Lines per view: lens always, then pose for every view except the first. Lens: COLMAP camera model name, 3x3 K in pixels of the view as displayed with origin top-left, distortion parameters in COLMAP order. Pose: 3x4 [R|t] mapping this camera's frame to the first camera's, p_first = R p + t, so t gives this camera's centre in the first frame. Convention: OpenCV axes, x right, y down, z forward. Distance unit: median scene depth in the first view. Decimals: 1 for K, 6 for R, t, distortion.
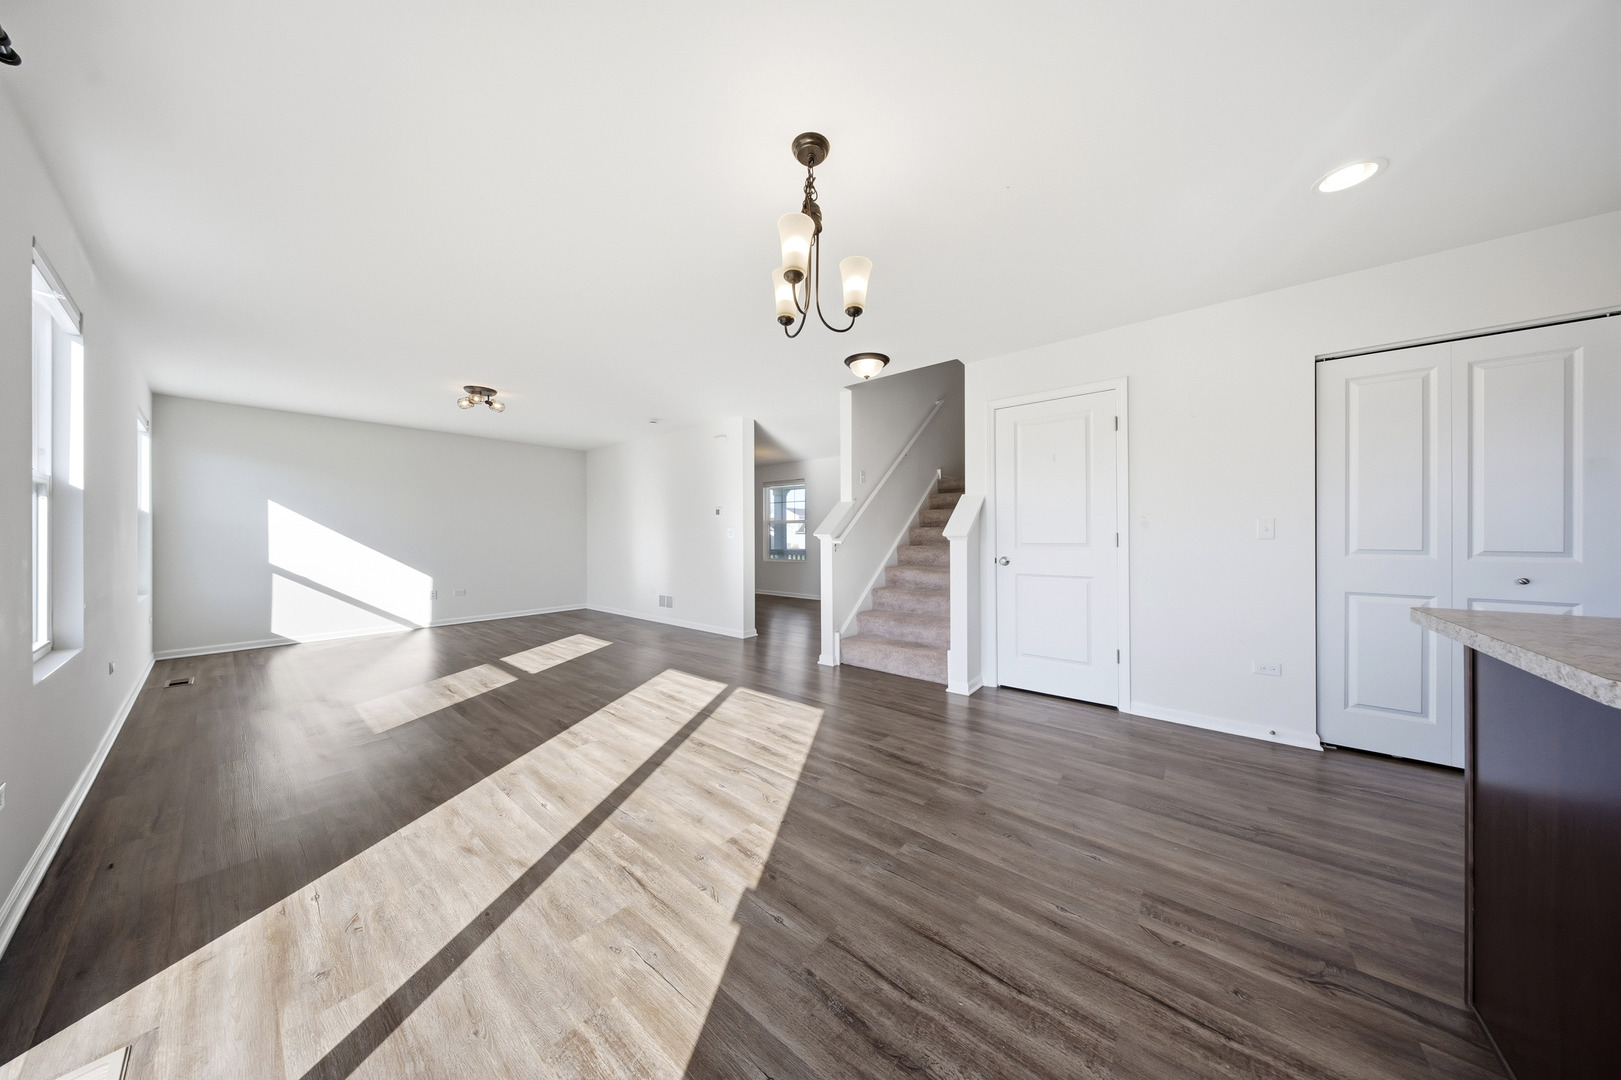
lens RADIAL K [[478.6, 0, 812.5], [0, 478.6, 534.6], [0, 0, 1]] dist [0.004975, -0.002742]
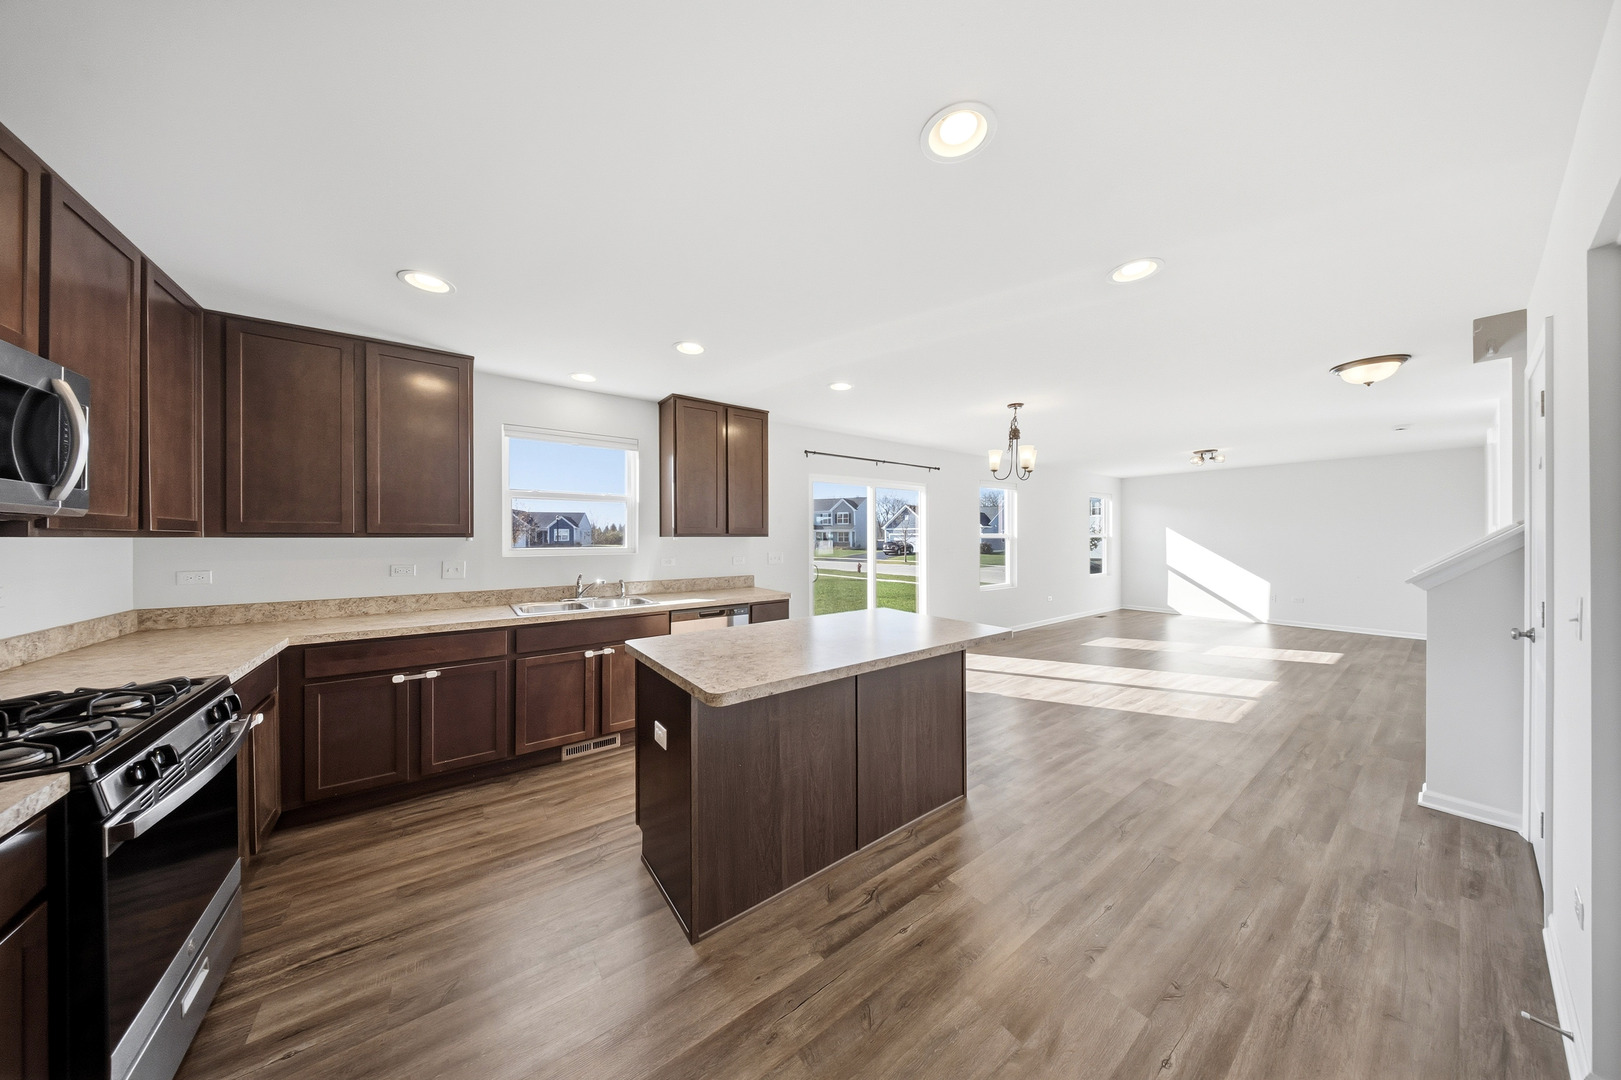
lens RADIAL K [[479.6, 0, 810.5], [0, 479.6, 540.0], [0, 0, 1]] dist [0.006310, -0.003972]
pose [[-0.253481, 0.010490, -0.967283, 2.040922], [0.006507, 0.999937, 0.009138, -0.125149], [0.967318, -0.003978, -0.253534, 0.483158]]
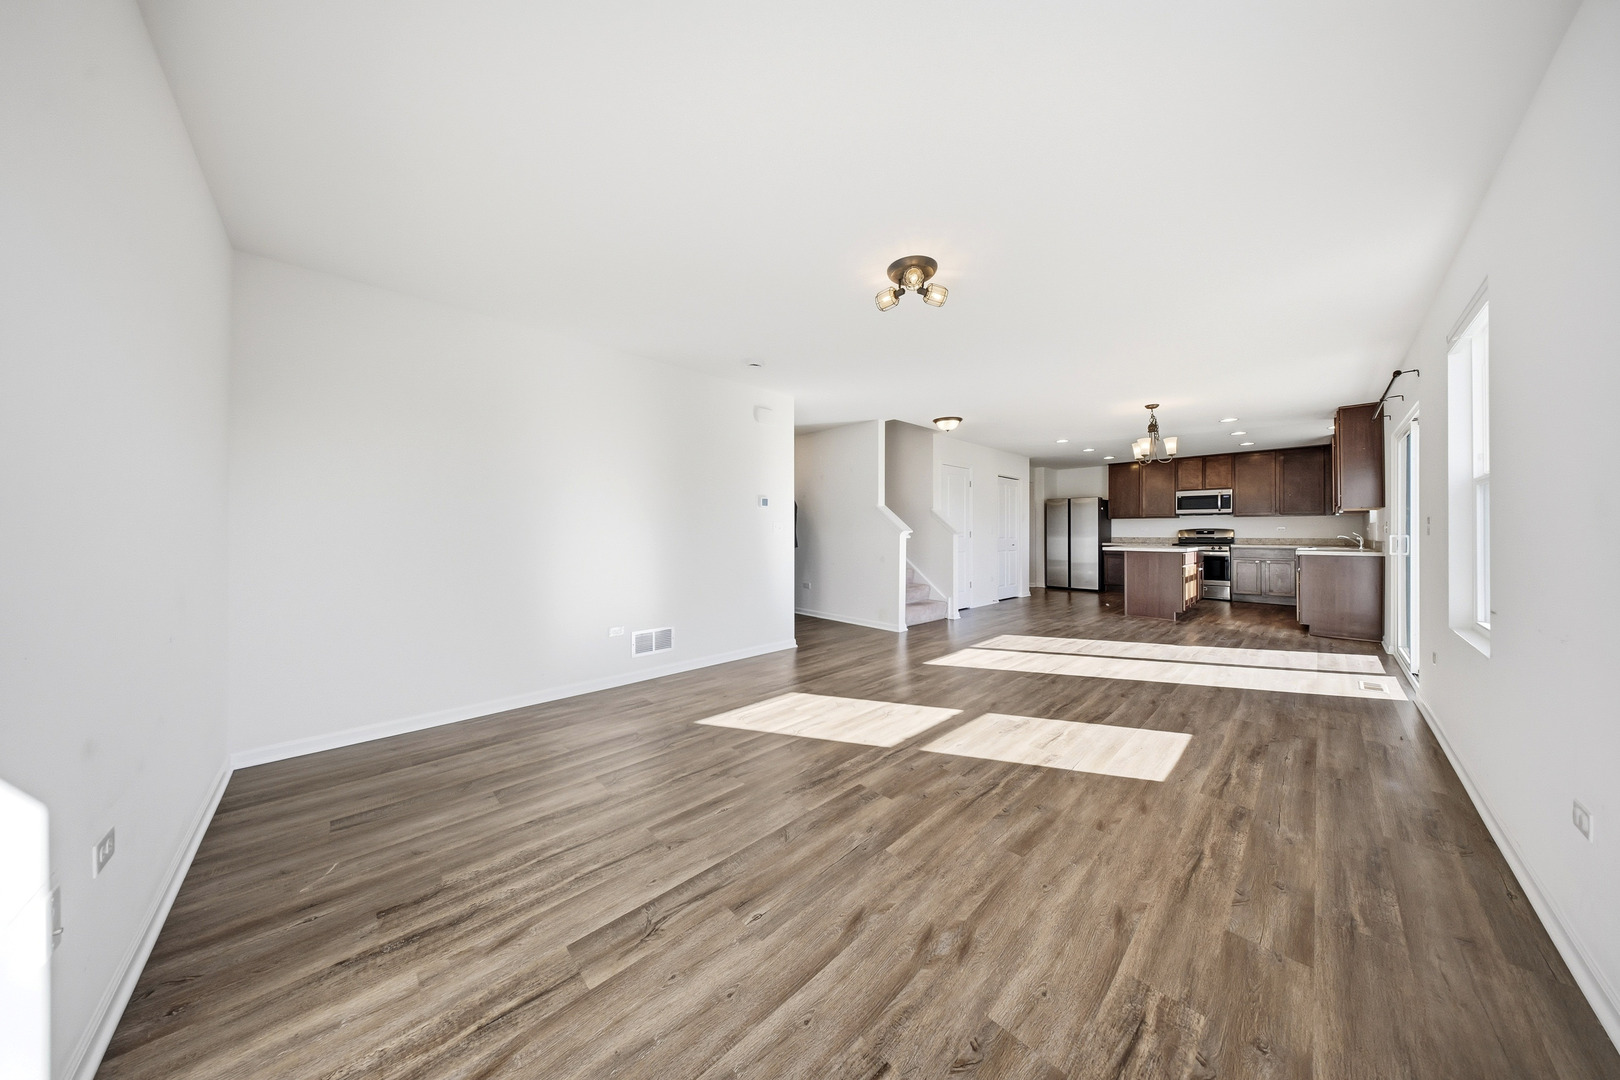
lens RADIAL K [[488.3, 0, 814.7], [0, 488.3, 531.5], [0, 0, 1]] dist [0.000496, -0.000031]
pose [[0.117731, 0.005642, 0.993029, -2.610277], [-0.000760, 0.999984, -0.005592, 0.010737], [-0.993045, -0.000096, 0.117734, 2.177869]]
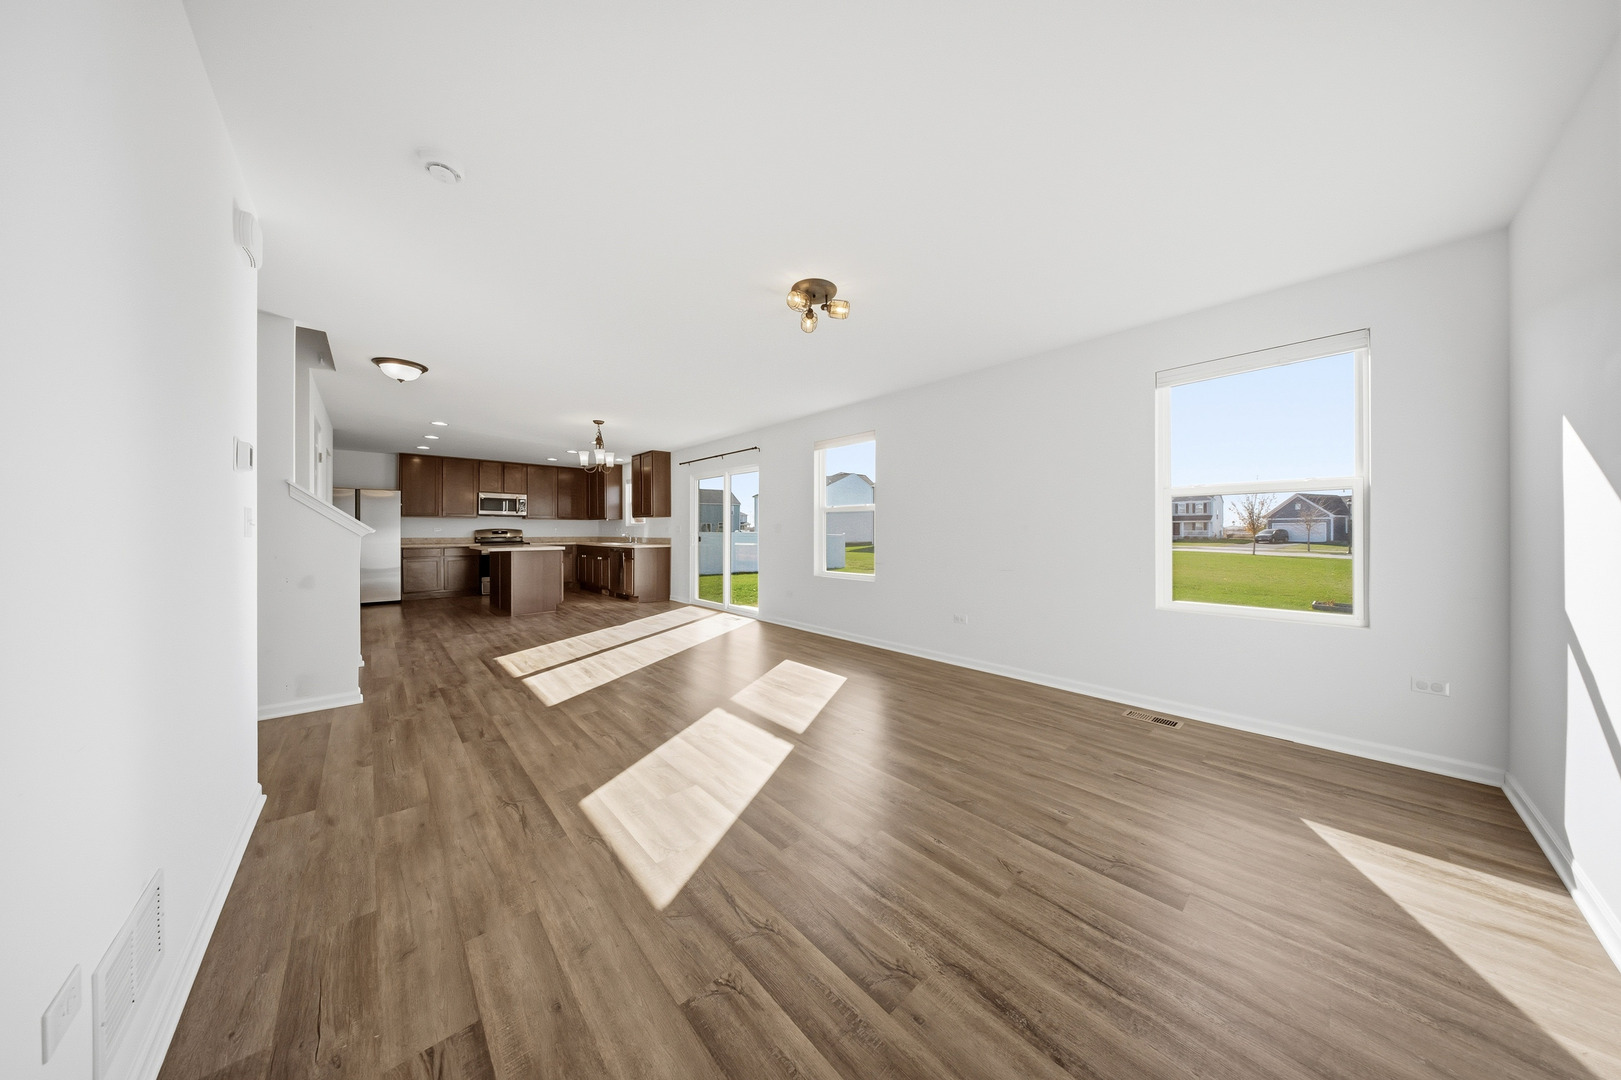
lens RADIAL K [[480.1, 0, 814.6], [0, 480.1, 533.7], [0, 0, 1]] dist [0.000856, -0.002247]
pose [[-0.989990, 0.003540, 0.141091, -1.592583], [0.003785, 0.999992, 0.001472, 0.008703], [-0.141085, 0.001992, -0.989995, 3.322283]]
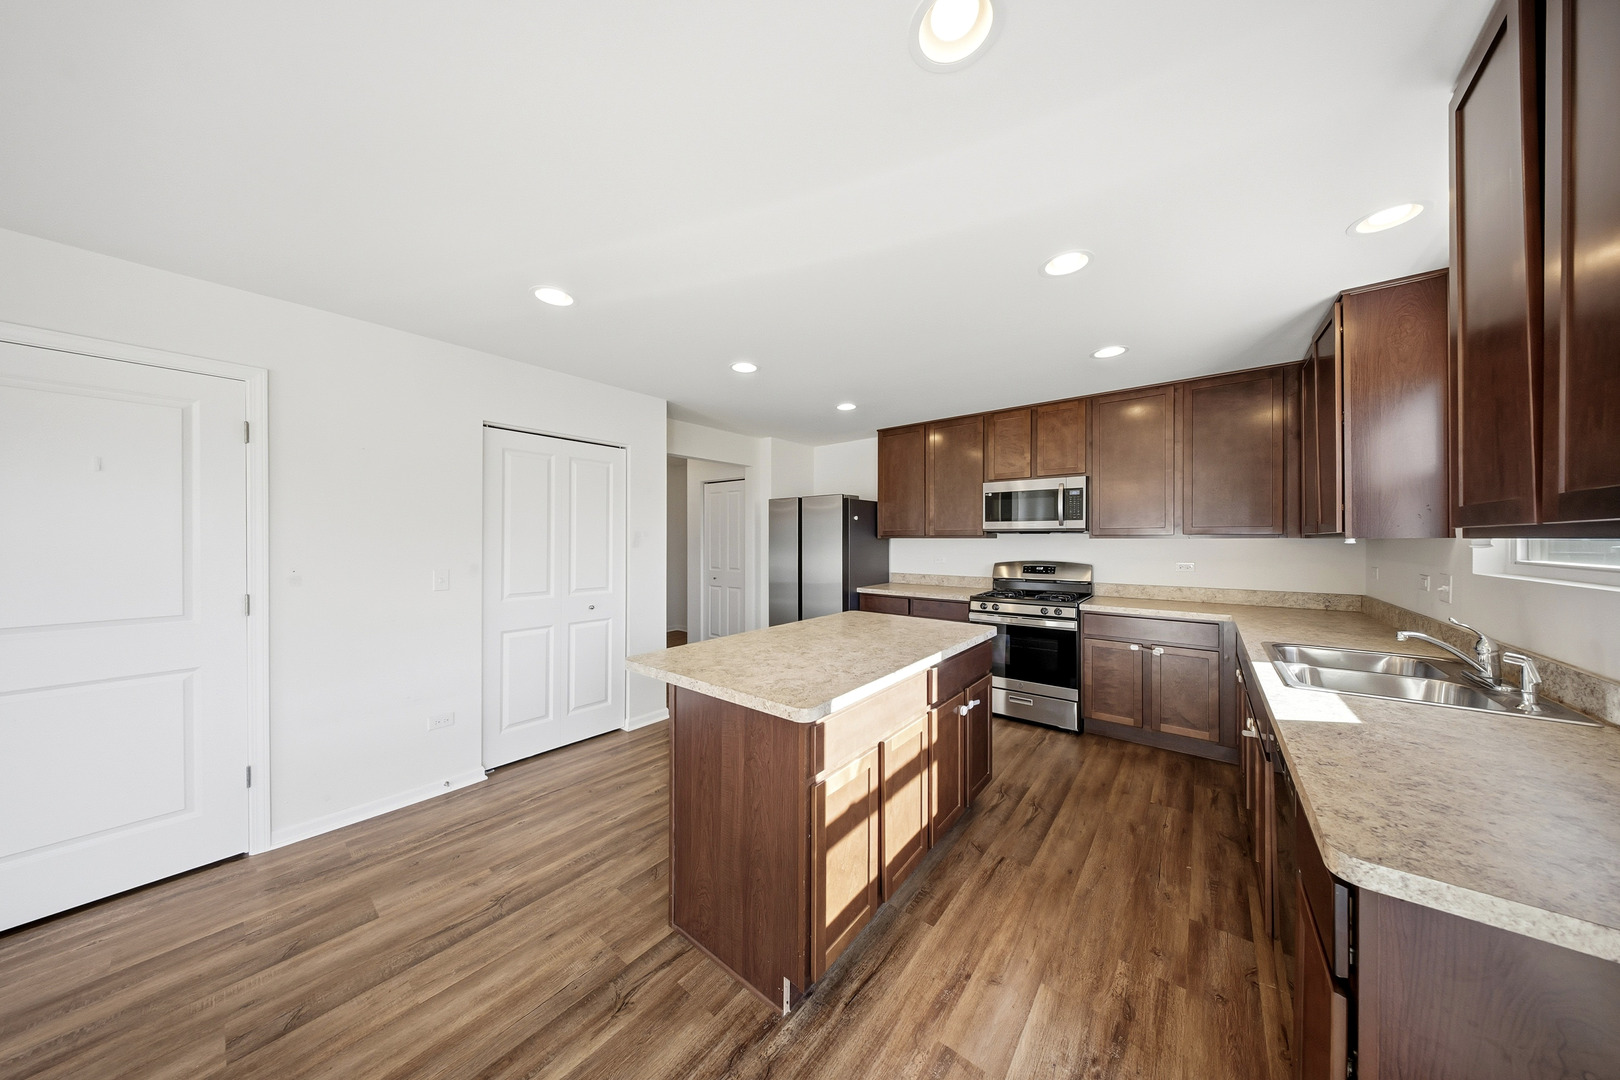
lens RADIAL K [[492.7, 0, 810.2], [0, 492.7, 536.4], [0, 0, 1]] dist [0.000443, -0.000084]
pose [[-0.004237, 0.009287, 0.999948, -0.097356], [-0.001623, 0.999955, -0.009294, -0.119485], [-0.999990, -0.001662, -0.004221, 0.316370]]
